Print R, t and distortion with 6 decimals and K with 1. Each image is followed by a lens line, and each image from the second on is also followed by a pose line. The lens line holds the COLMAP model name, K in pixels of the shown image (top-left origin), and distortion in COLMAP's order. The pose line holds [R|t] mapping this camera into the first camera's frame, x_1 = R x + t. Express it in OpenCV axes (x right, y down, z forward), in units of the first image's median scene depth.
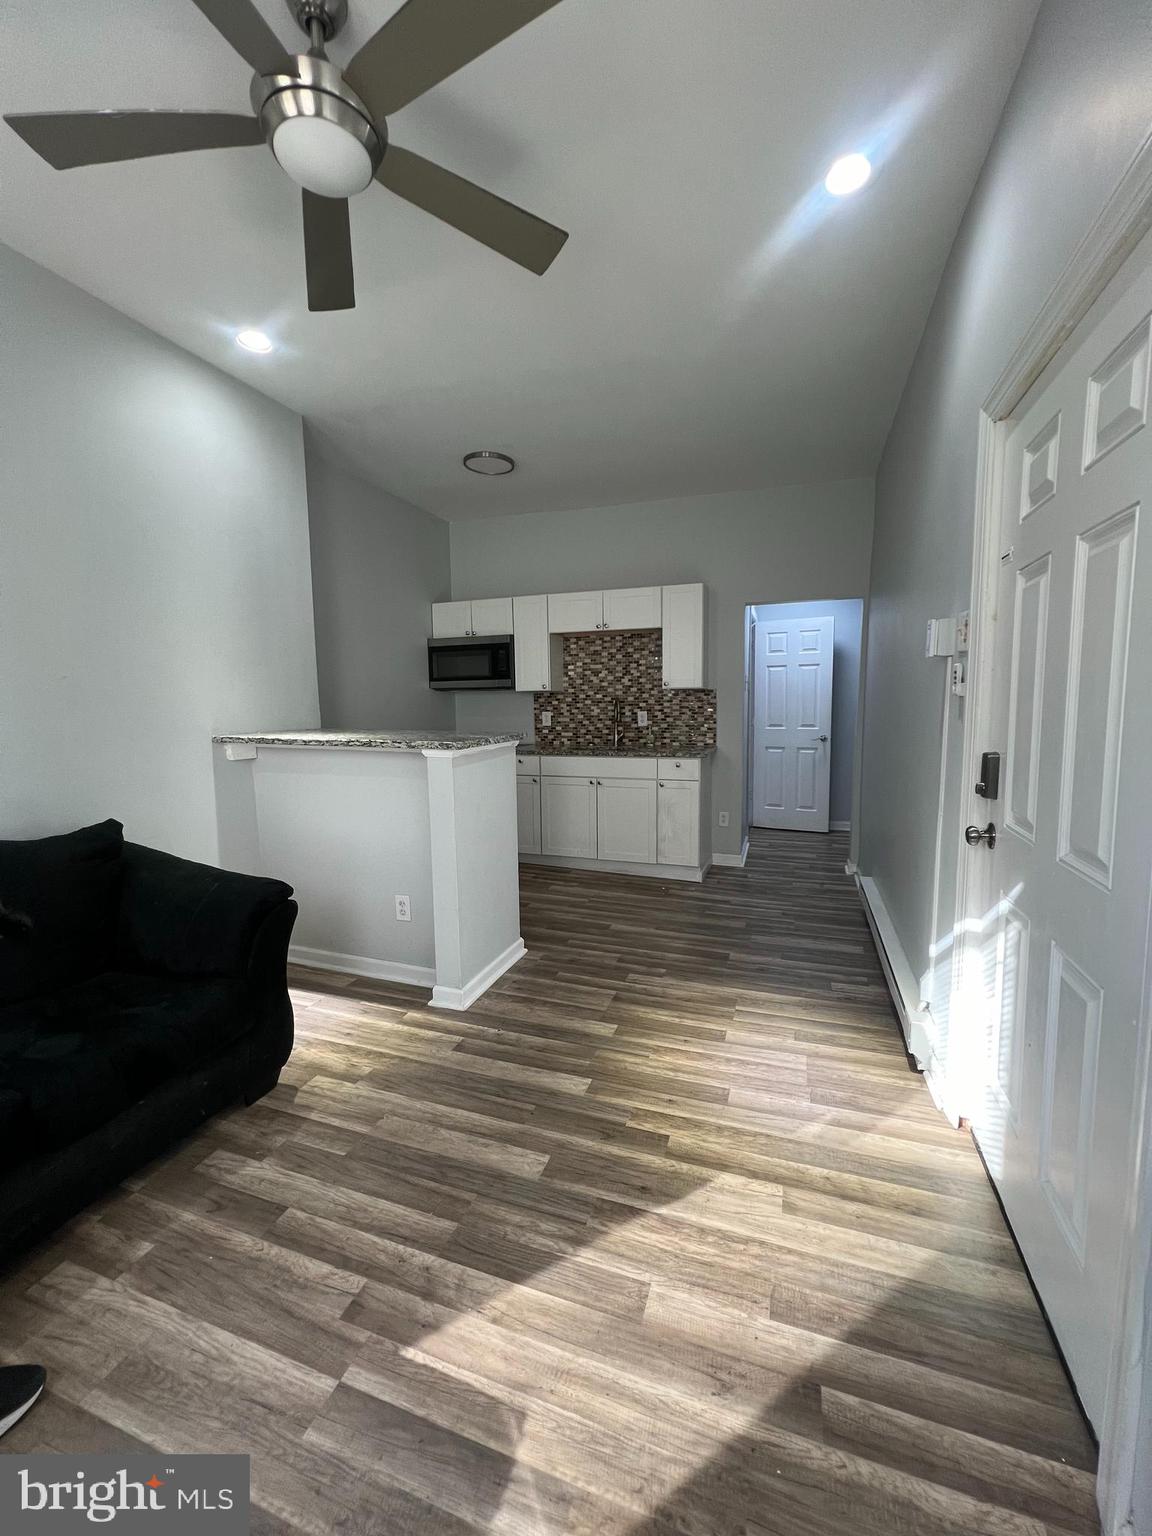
lens RADIAL K [[614.1, 0, 578.8], [0, 614.1, 763.6], [0, 0, 1]] dist [0.000677, 0.000219]
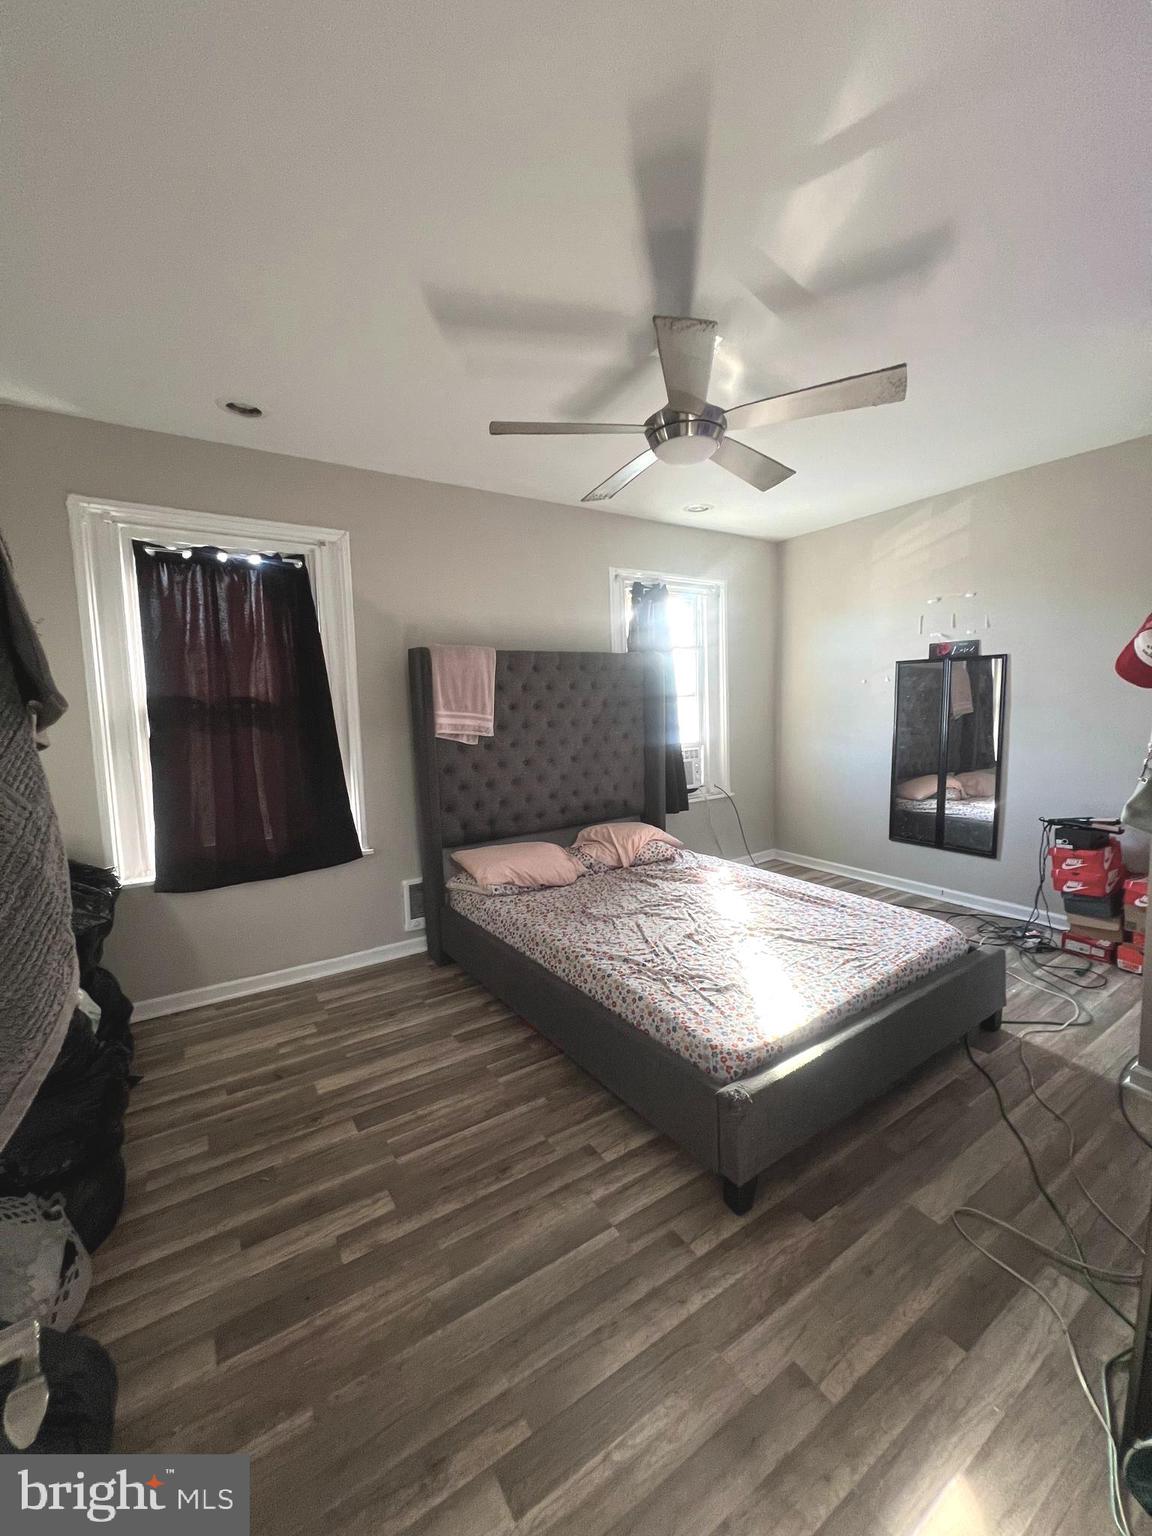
lens RADIAL K [[614.1, 0, 578.8], [0, 614.1, 763.6], [0, 0, 1]] dist [0.000677, 0.000219]
pose [[-0.615179, 0.097405, -0.782347, 0.235604], [-0.061816, 0.983324, 0.171035, -0.084680], [0.785960, 0.153579, -0.598899, 0.568981]]
